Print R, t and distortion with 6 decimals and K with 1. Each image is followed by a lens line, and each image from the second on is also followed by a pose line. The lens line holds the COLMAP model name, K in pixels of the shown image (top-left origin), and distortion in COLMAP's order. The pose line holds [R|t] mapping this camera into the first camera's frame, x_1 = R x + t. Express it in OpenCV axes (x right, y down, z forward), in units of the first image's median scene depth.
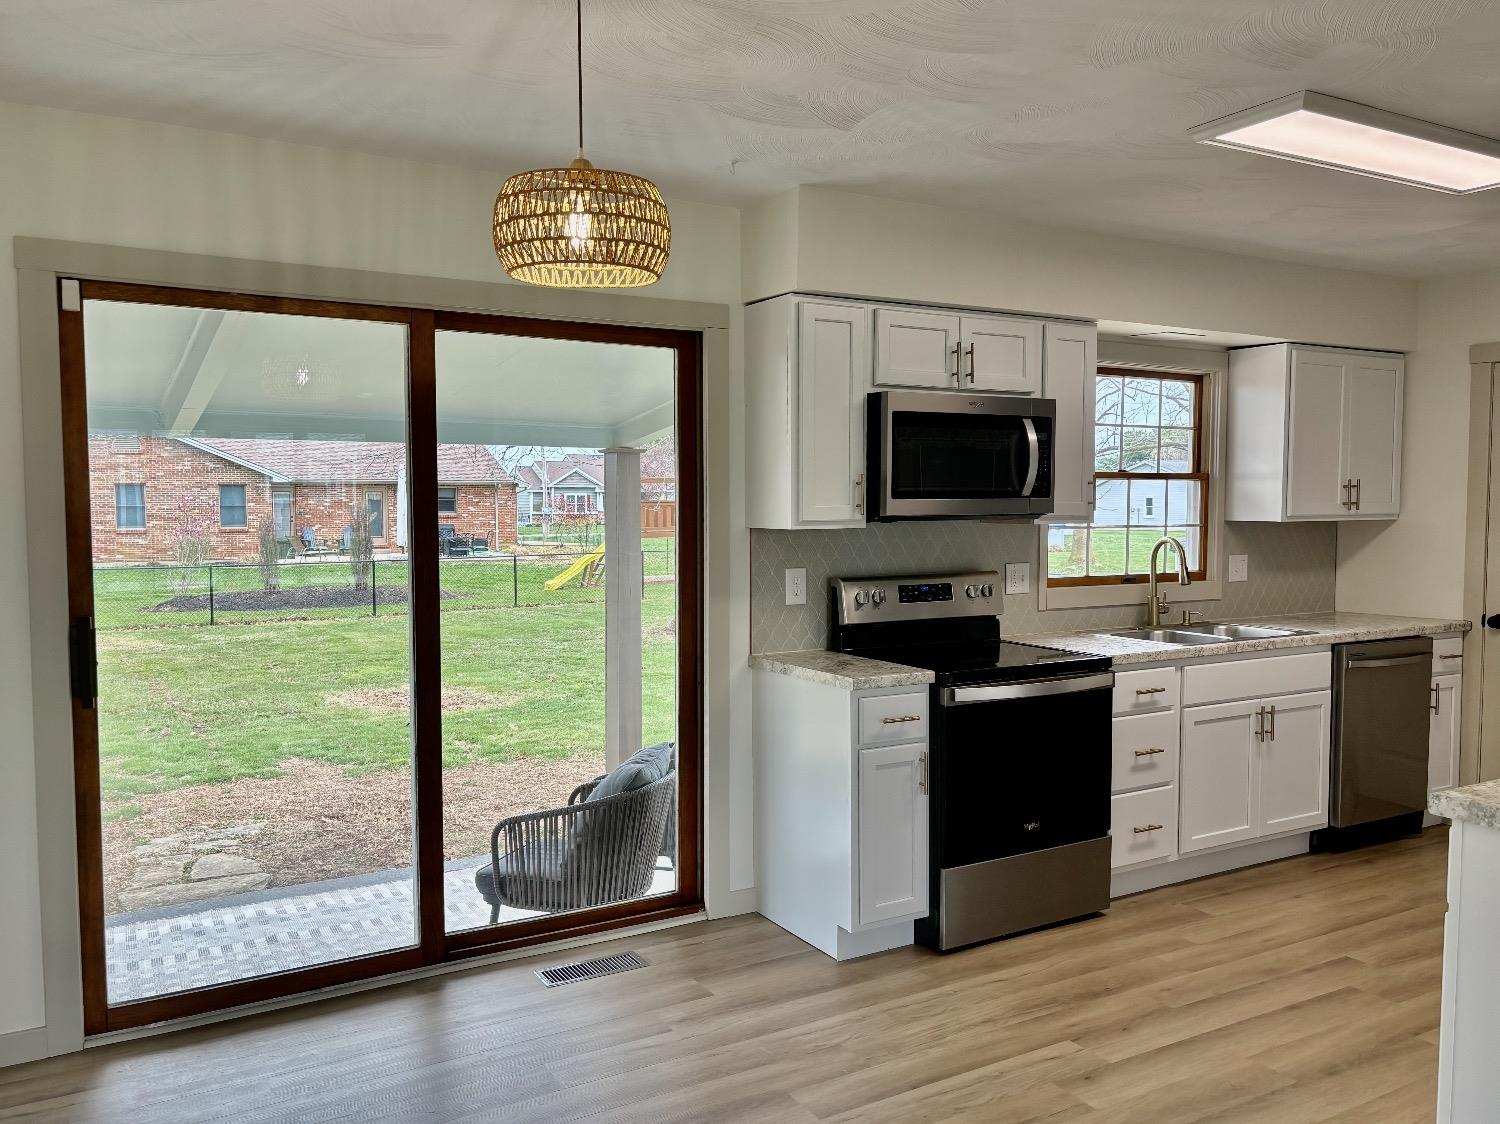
lens RADIAL K [[1178.6, 0, 746.9], [0, 1178.6, 565.8], [0, 0, 1]] dist [0.053007, -0.069322]
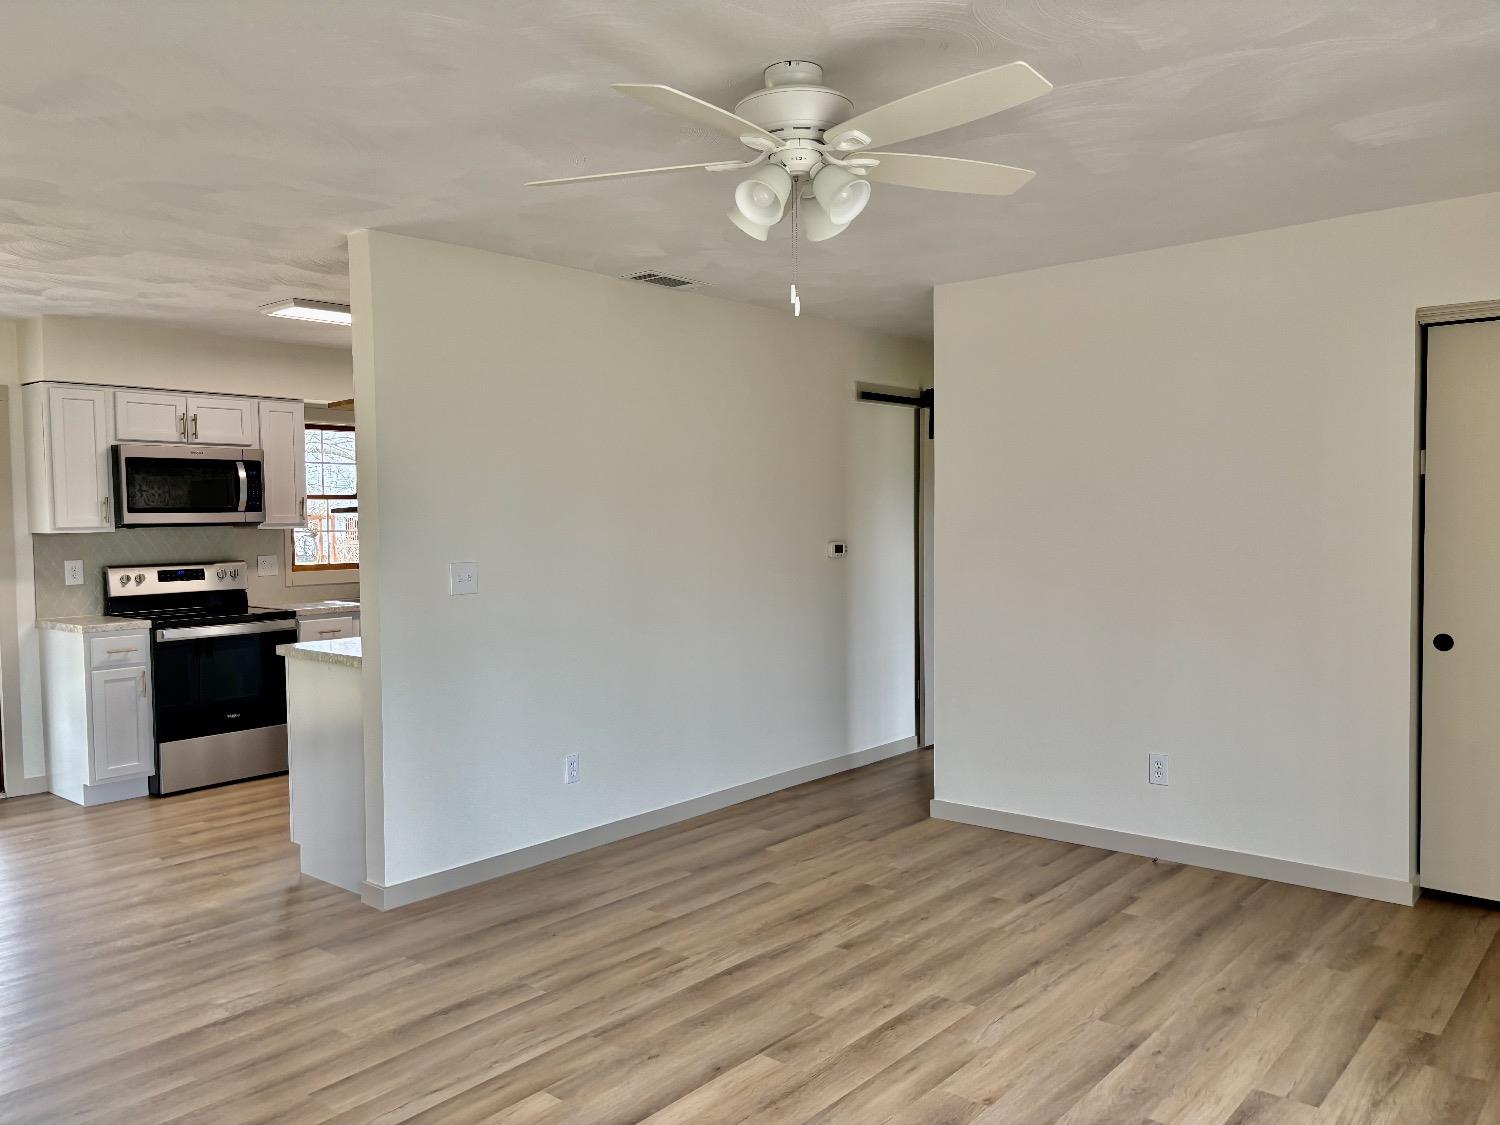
lens RADIAL K [[1138.6, 0, 749.4], [0, 1138.6, 572.3], [0, 0, 1]] dist [0.052380, -0.069580]
pose [[0.944241, -0.024894, 0.328313, 0.390856], [0.027739, 0.999607, -0.003986, 0.049663], [-0.328085, 0.012871, 0.944561, -0.696403]]
